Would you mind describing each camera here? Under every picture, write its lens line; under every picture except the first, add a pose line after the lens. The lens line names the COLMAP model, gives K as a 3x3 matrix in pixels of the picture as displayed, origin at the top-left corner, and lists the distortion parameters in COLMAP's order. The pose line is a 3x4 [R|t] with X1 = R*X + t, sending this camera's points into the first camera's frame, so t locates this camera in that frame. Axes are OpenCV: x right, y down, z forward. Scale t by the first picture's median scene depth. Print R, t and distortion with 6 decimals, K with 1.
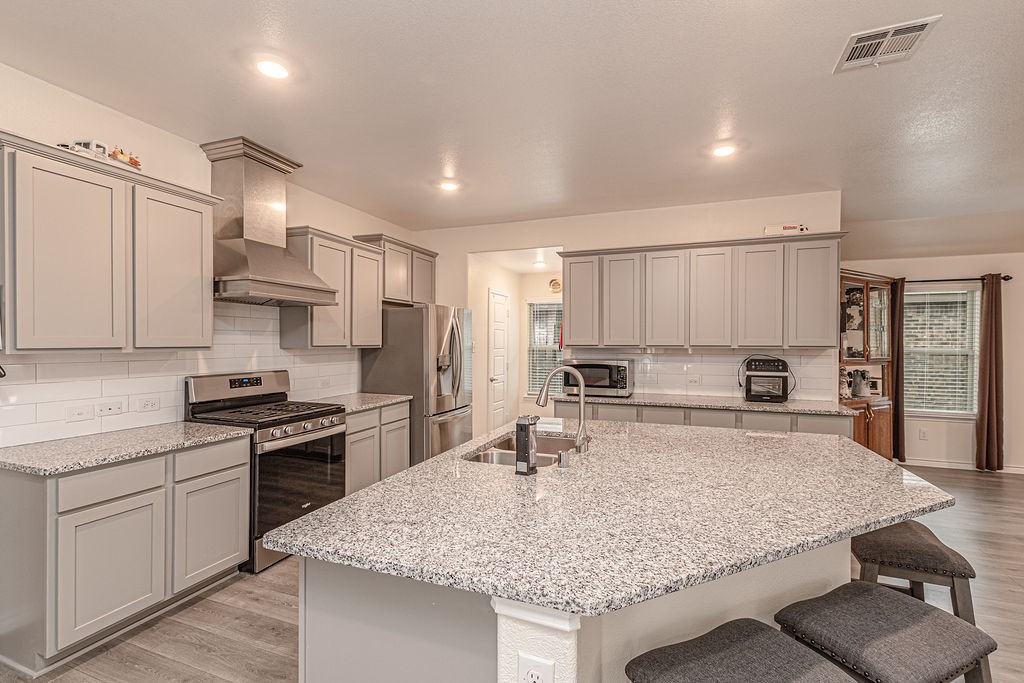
lens RADIAL K [[450.8, 0, 512.0], [0, 450.8, 341.5], [0, 0, 1]] dist [-0.000054, 0.000028]
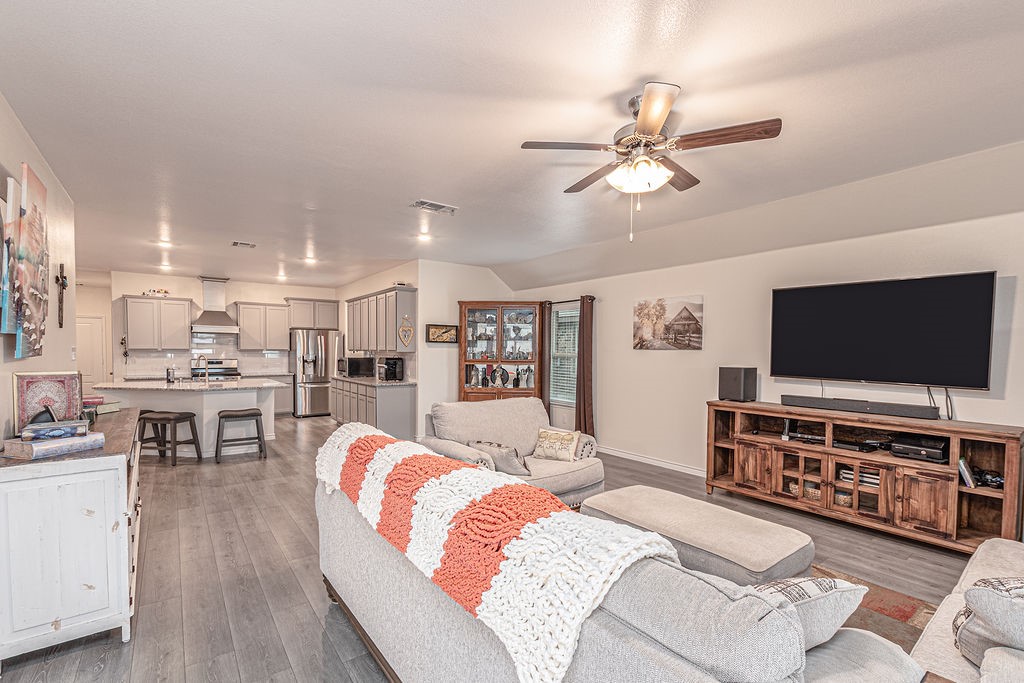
lens RADIAL K [[450.1, 0, 510.1], [0, 450.1, 362.7], [0, 0, 1]] dist [-0.001222, -0.000144]
pose [[0.848119, 0.017200, -0.529526, 2.174425], [0.000694, 0.999436, 0.033574, 0.001484], [0.529805, -0.028842, 0.847629, -0.319466]]
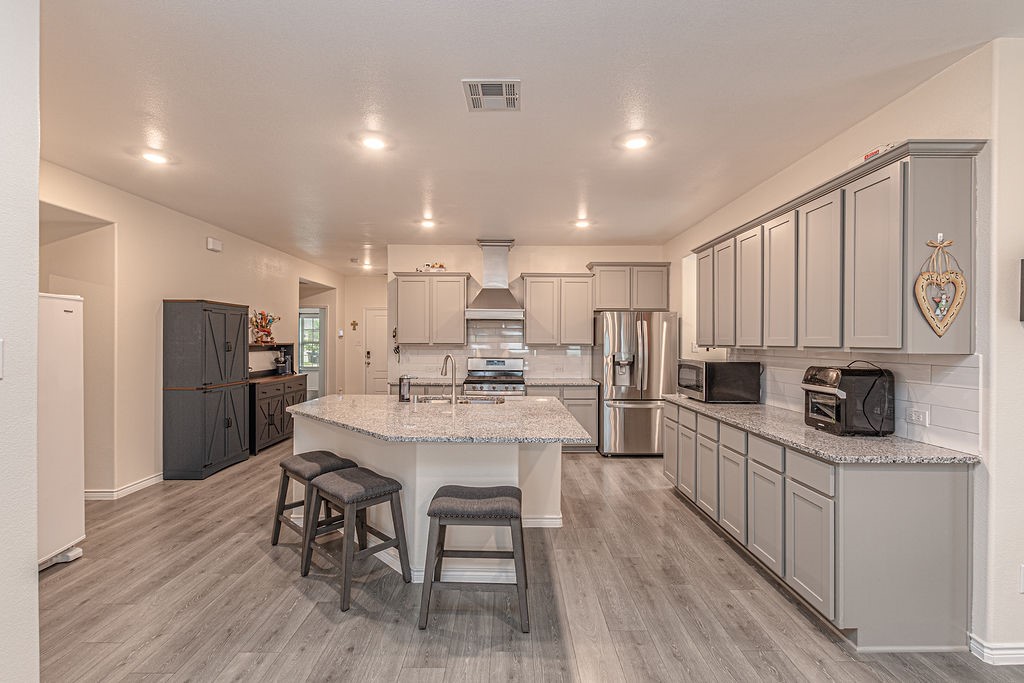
lens RADIAL K [[450.8, 0, 512.0], [0, 450.8, 341.5], [0, 0, 1]] dist [-0.000054, 0.000028]
pose [[0.363822, -0.000755, -0.931468, 1.111977], [0.002538, 0.999997, 0.000181, 0.001352], [0.931465, -0.002429, 0.363823, 0.354910]]
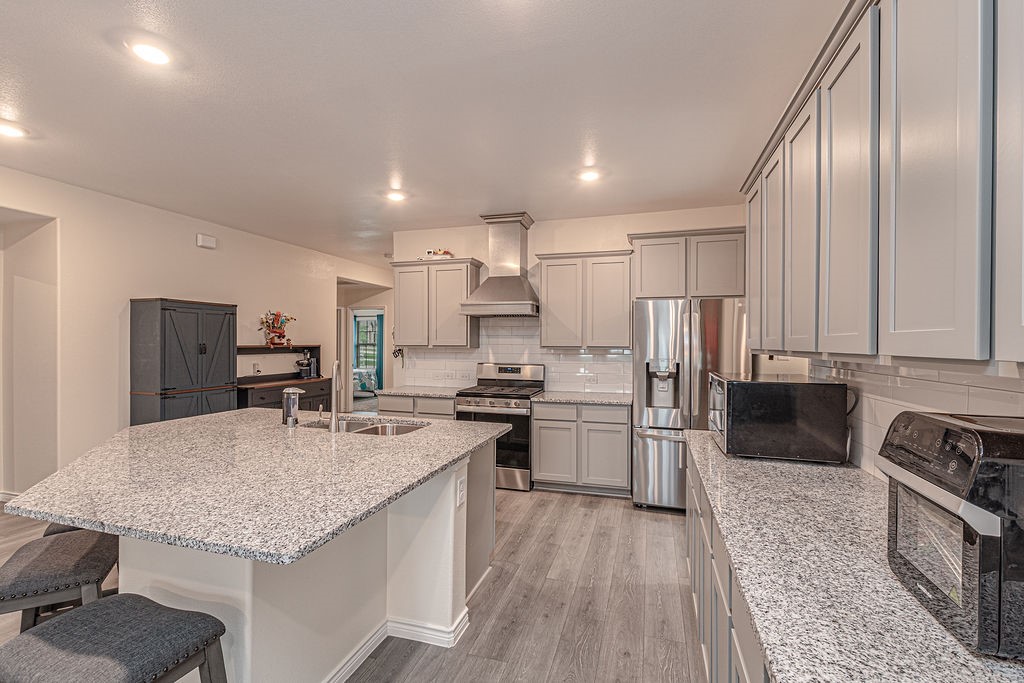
lens RADIAL K [[450.8, 0, 512.0], [0, 450.8, 341.5], [0, 0, 1]] dist [-0.000054, 0.000028]
pose [[0.074973, -0.004943, -0.997173, 0.846886], [0.002196, 0.999986, -0.004791, 0.002525], [0.997183, -0.001831, 0.074983, 0.838360]]
